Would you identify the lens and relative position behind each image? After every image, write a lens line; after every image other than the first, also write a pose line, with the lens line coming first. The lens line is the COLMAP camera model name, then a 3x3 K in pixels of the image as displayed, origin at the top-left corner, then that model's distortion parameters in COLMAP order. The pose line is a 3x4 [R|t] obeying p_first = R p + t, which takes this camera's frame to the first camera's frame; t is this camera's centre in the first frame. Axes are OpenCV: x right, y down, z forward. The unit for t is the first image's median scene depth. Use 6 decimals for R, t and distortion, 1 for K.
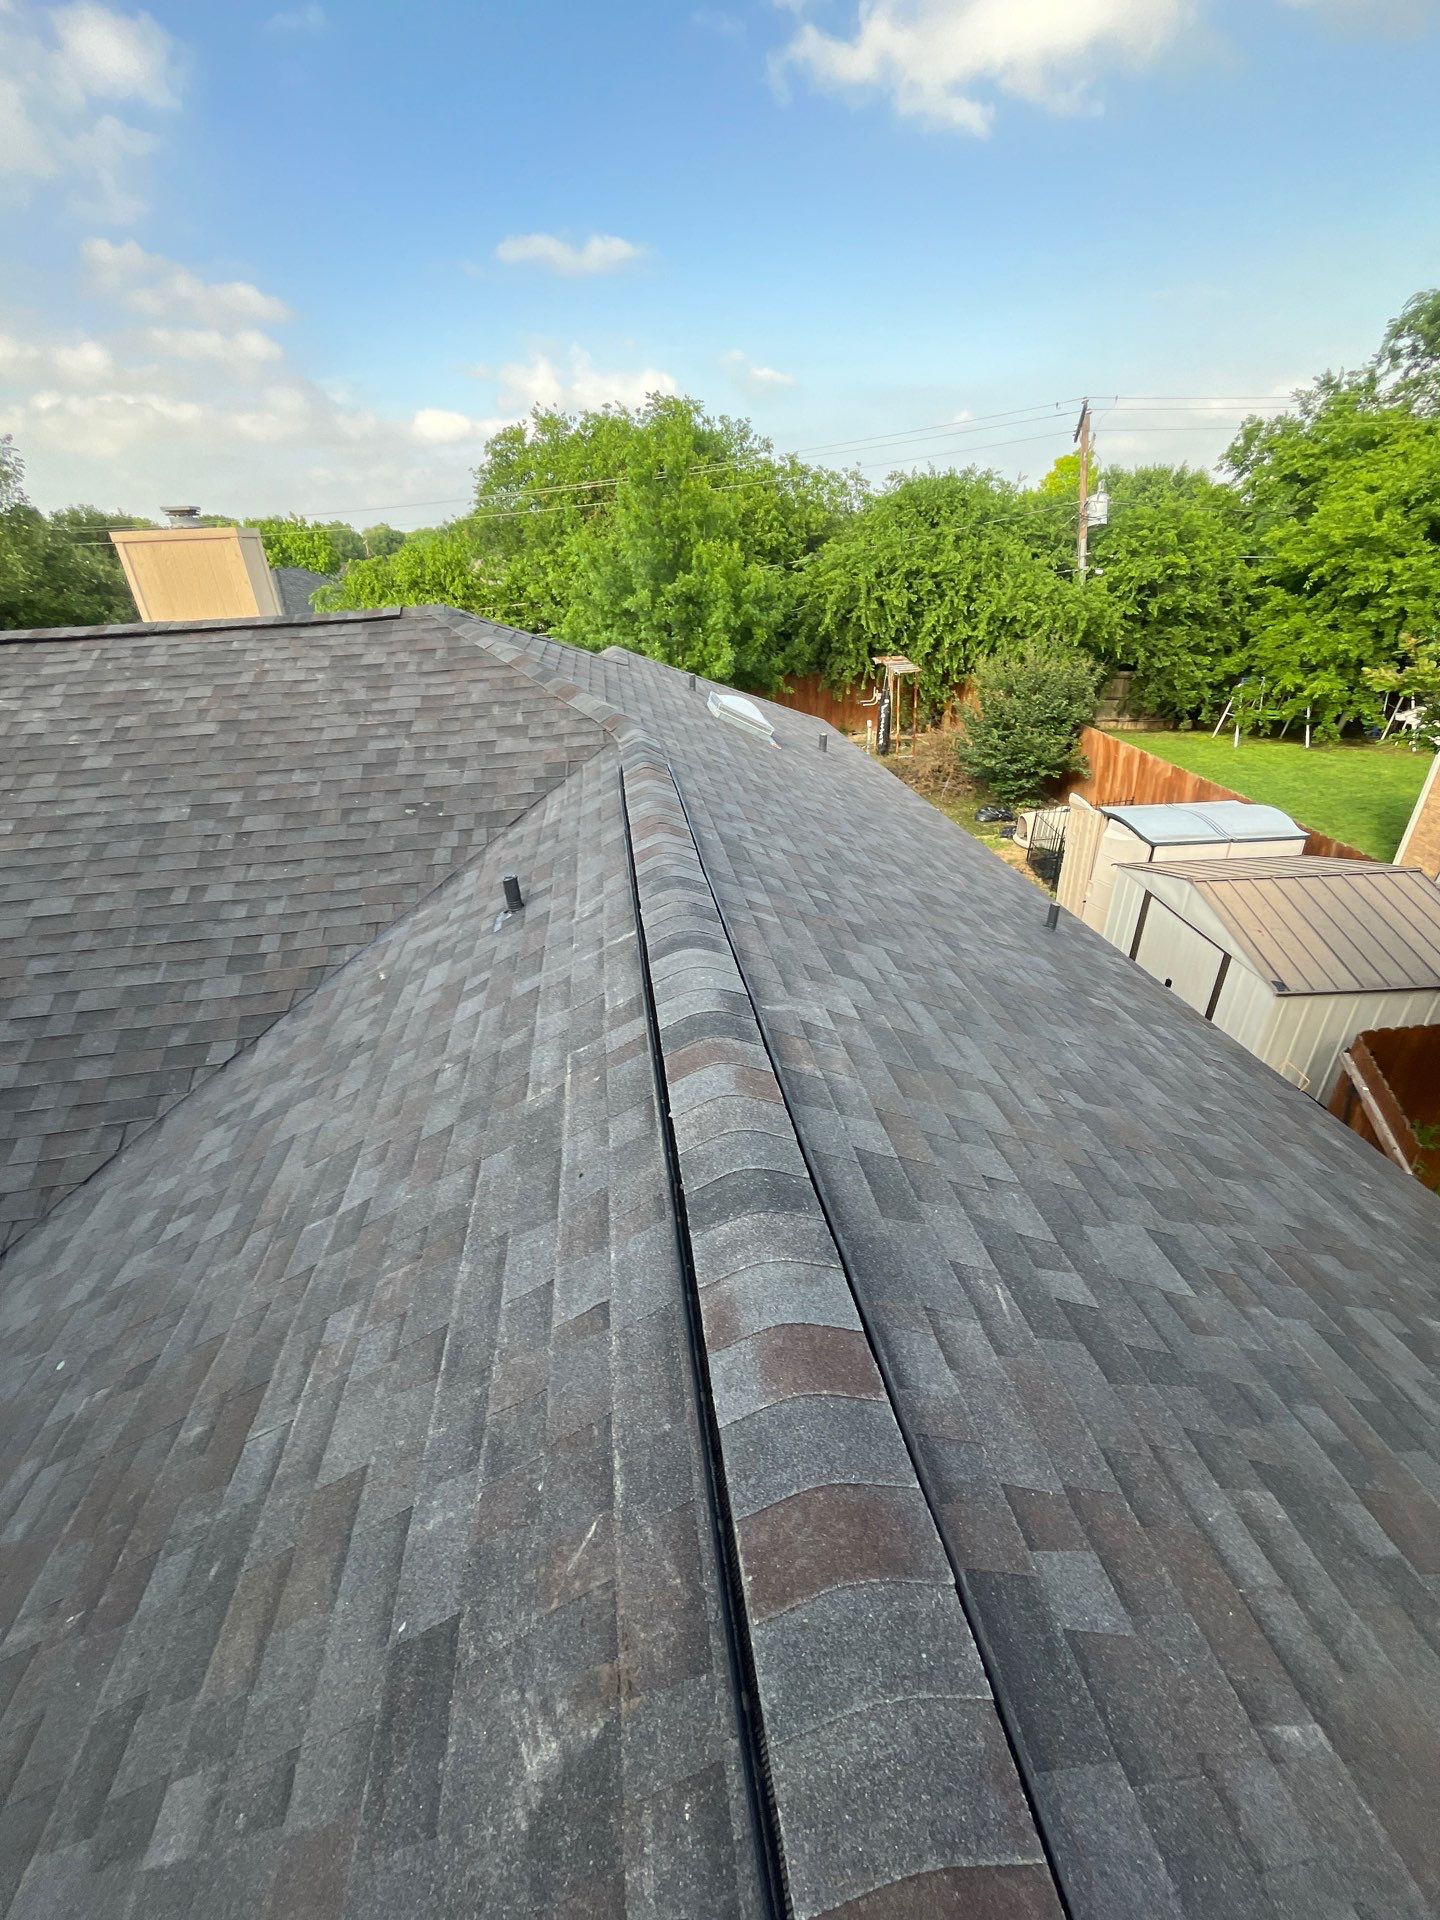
lens RADIAL K [[771.8, 0, 711.0], [0, 771.8, 953.6], [0, 0, 1]] dist [-0.003825, -0.000468]
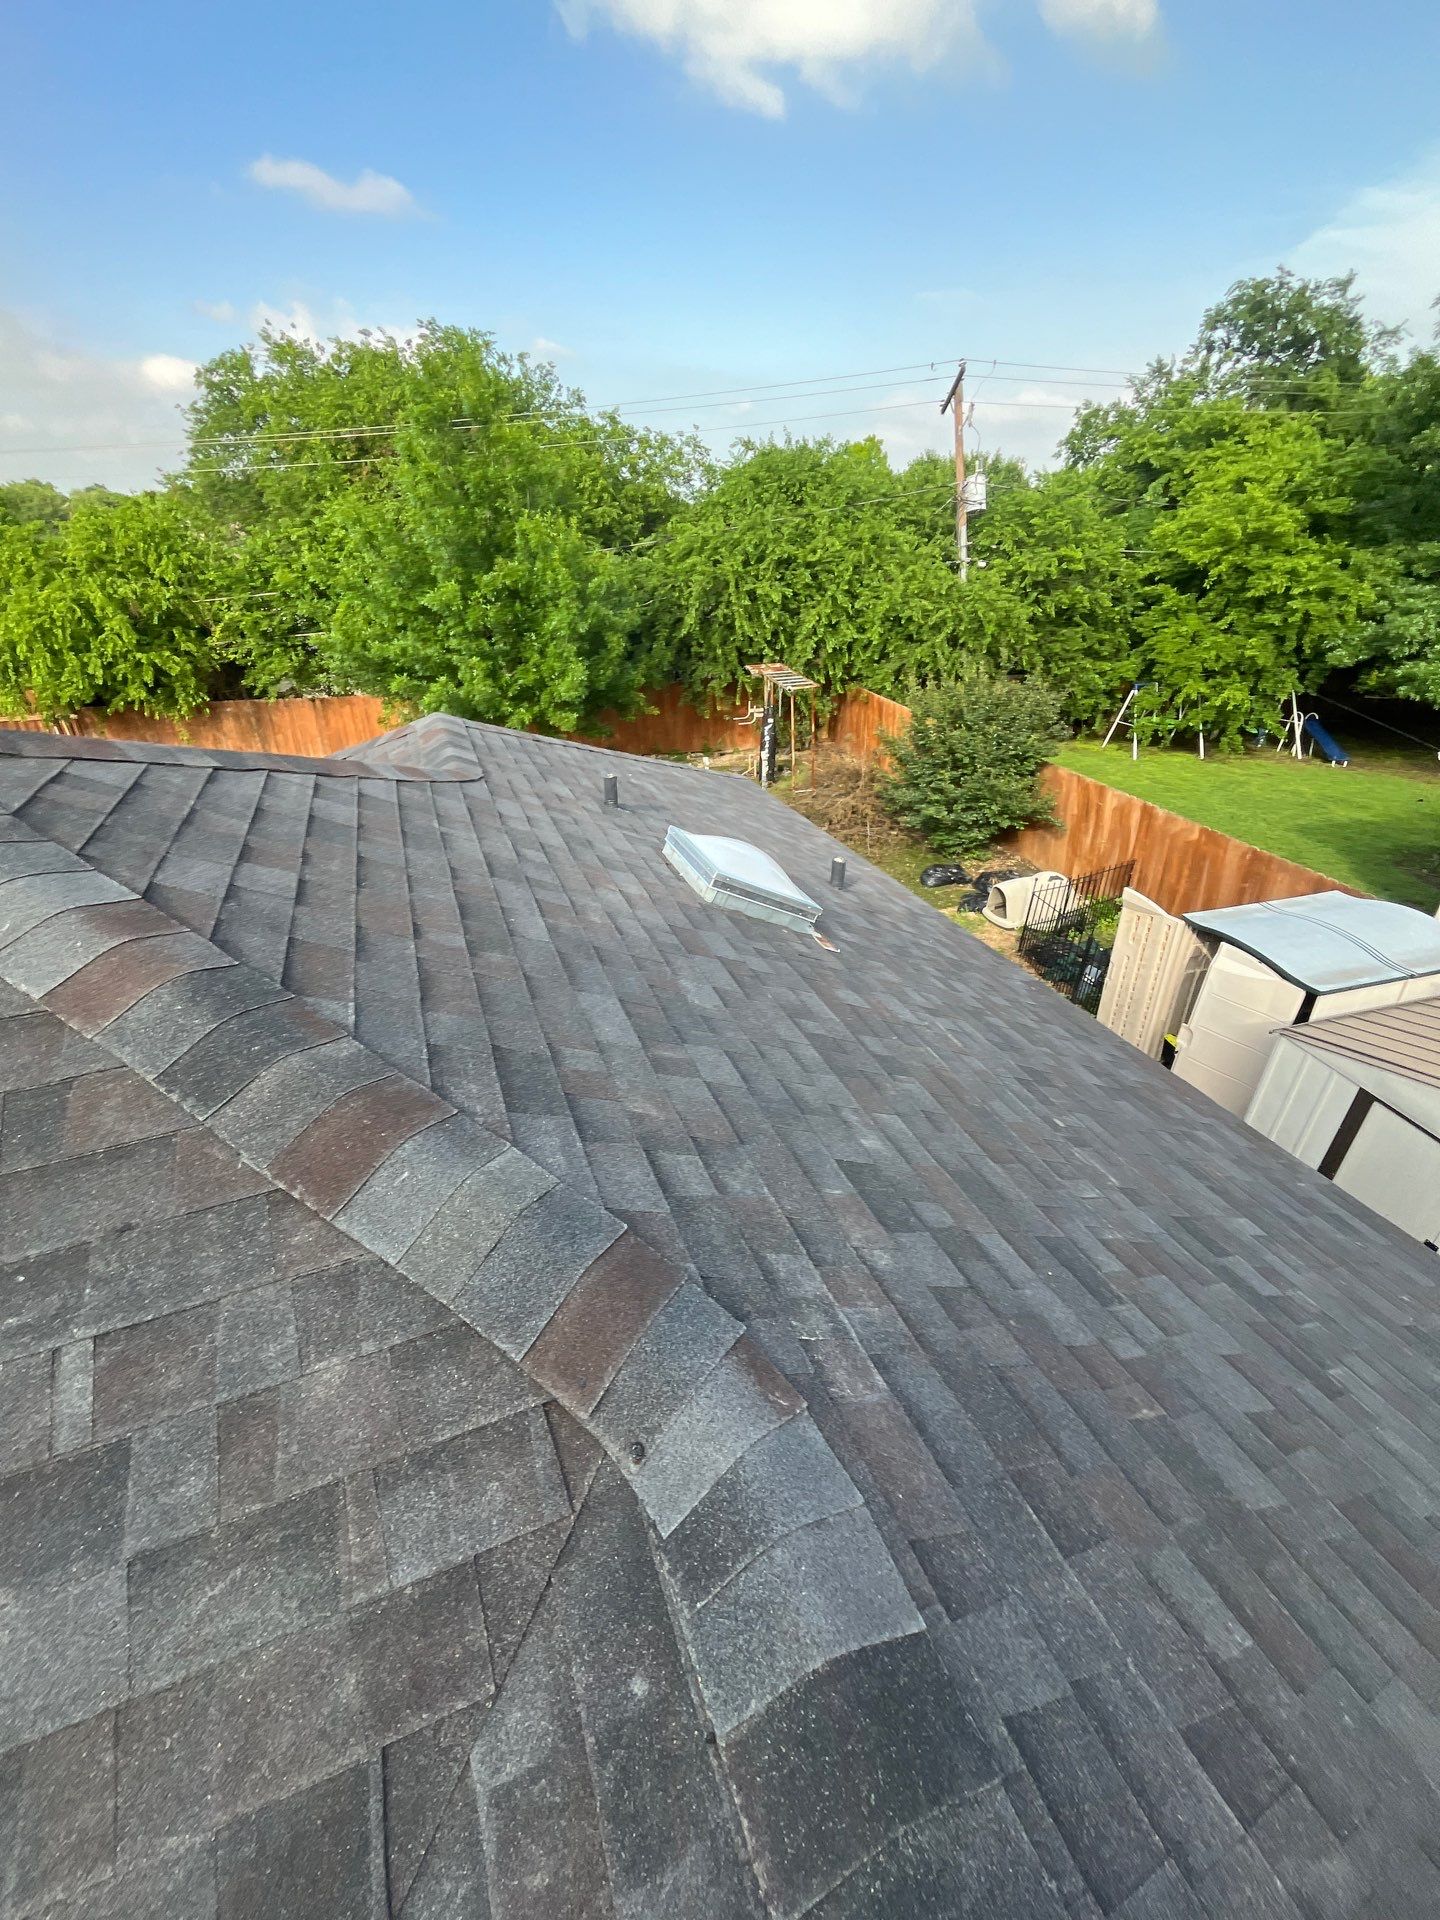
lens RADIAL K [[779.5, 0, 717.7], [0, 779.5, 957.6], [0, 0, 1]] dist [-0.002828, 0.000040]
pose [[0.970324, -0.093456, 0.223020, -0.032941], [0.088993, 0.995580, 0.030003, -0.104664], [-0.224838, -0.009265, 0.974352, 0.202269]]
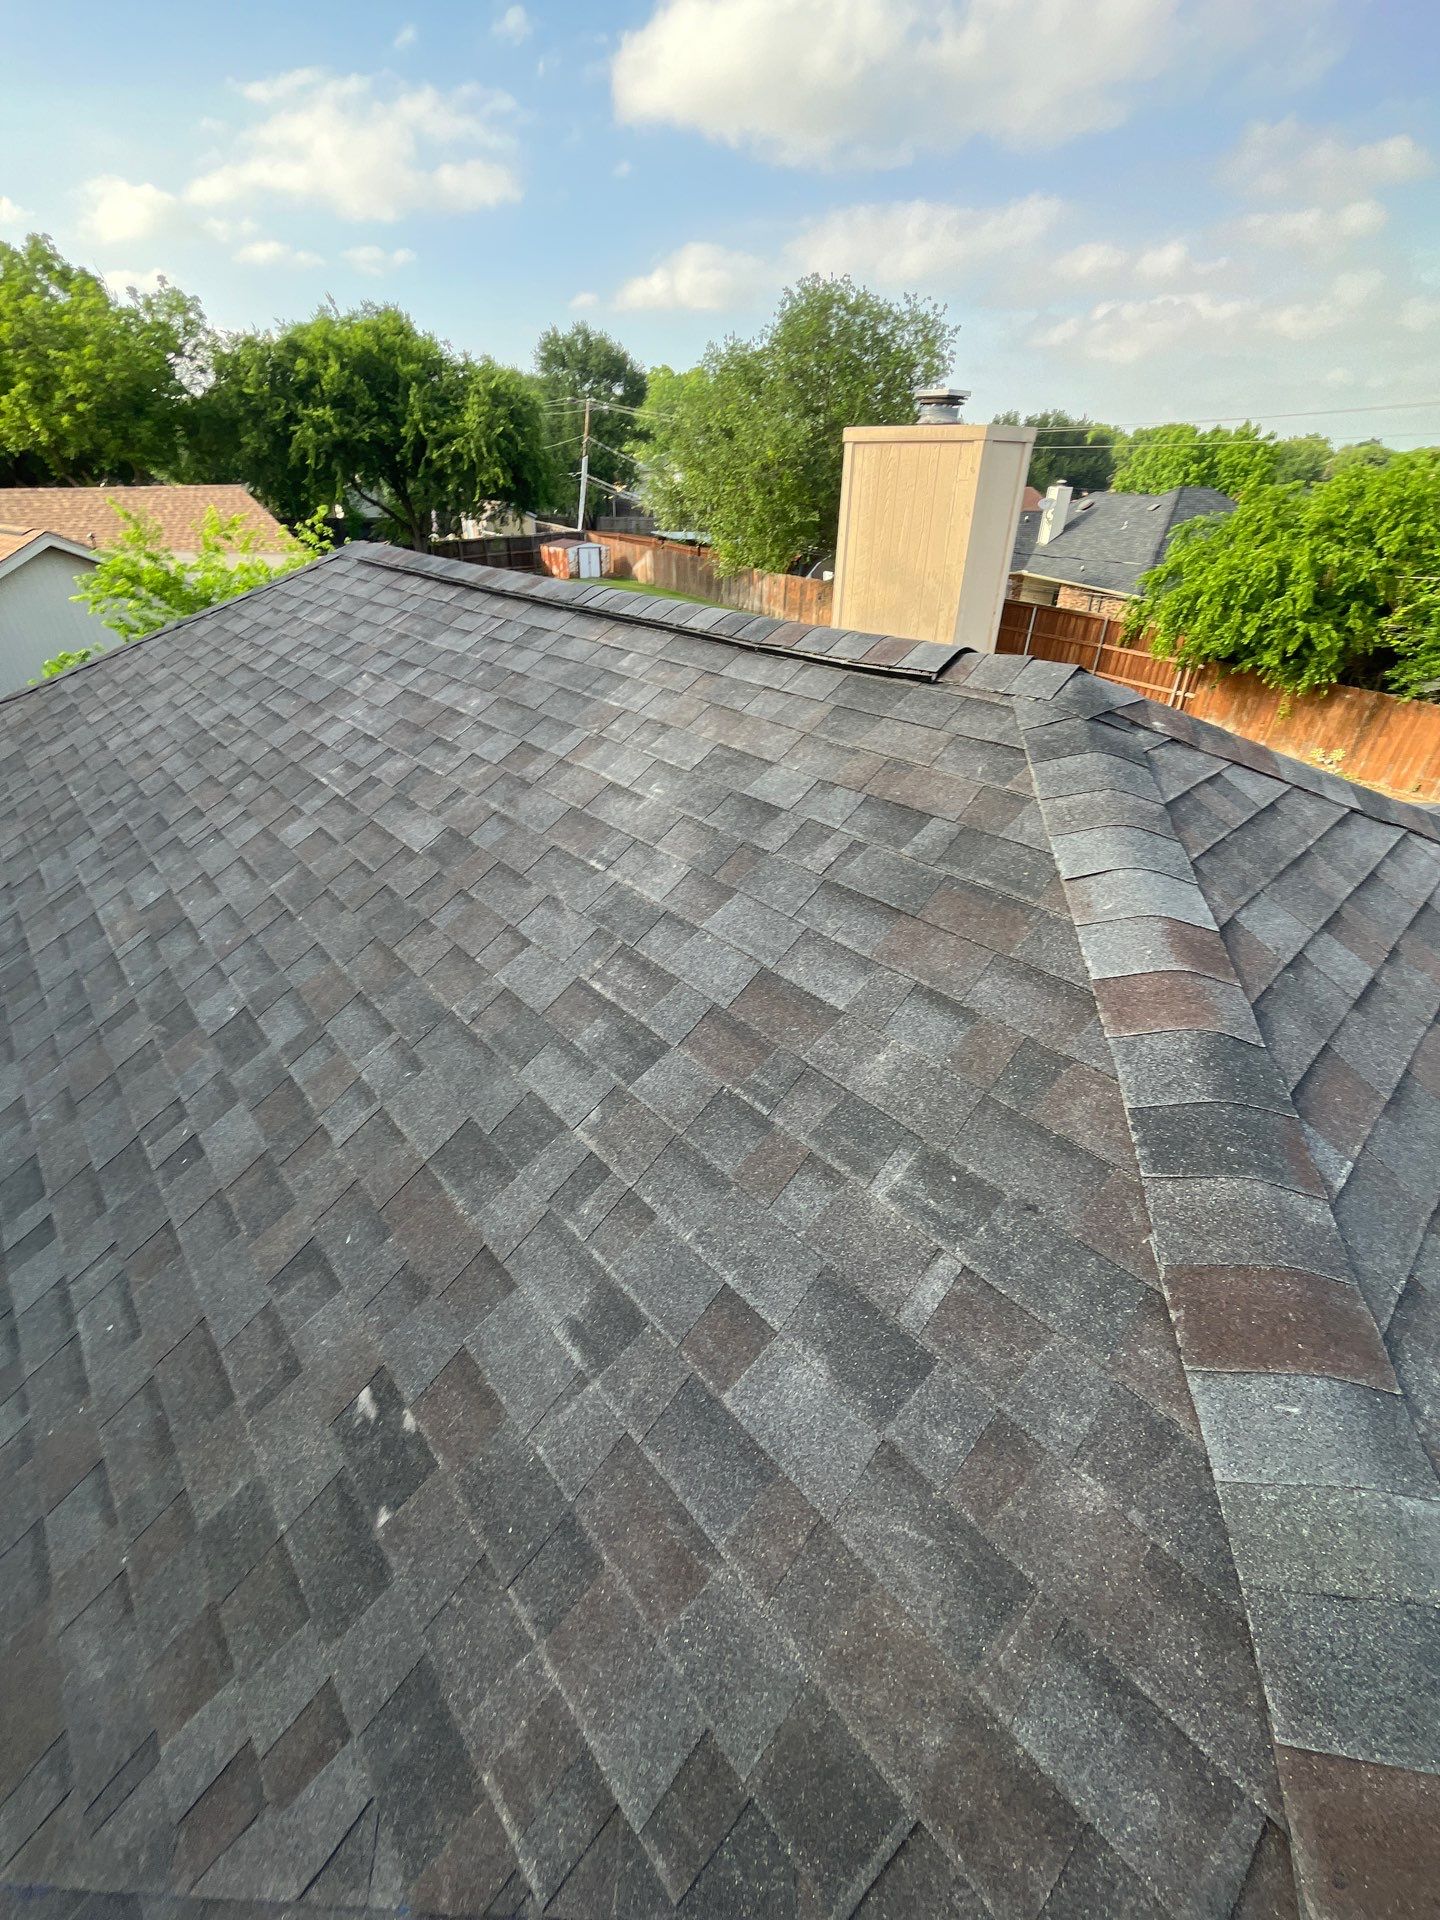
lens RADIAL K [[771.8, 0, 711.0], [0, 771.8, 953.6], [0, 0, 1]] dist [-0.003825, -0.000468]
pose [[0.557744, 0.479520, -0.677483, -0.045846], [-0.420364, 0.867000, 0.267591, -0.110619], [0.715693, 0.135543, 0.685137, 0.202944]]
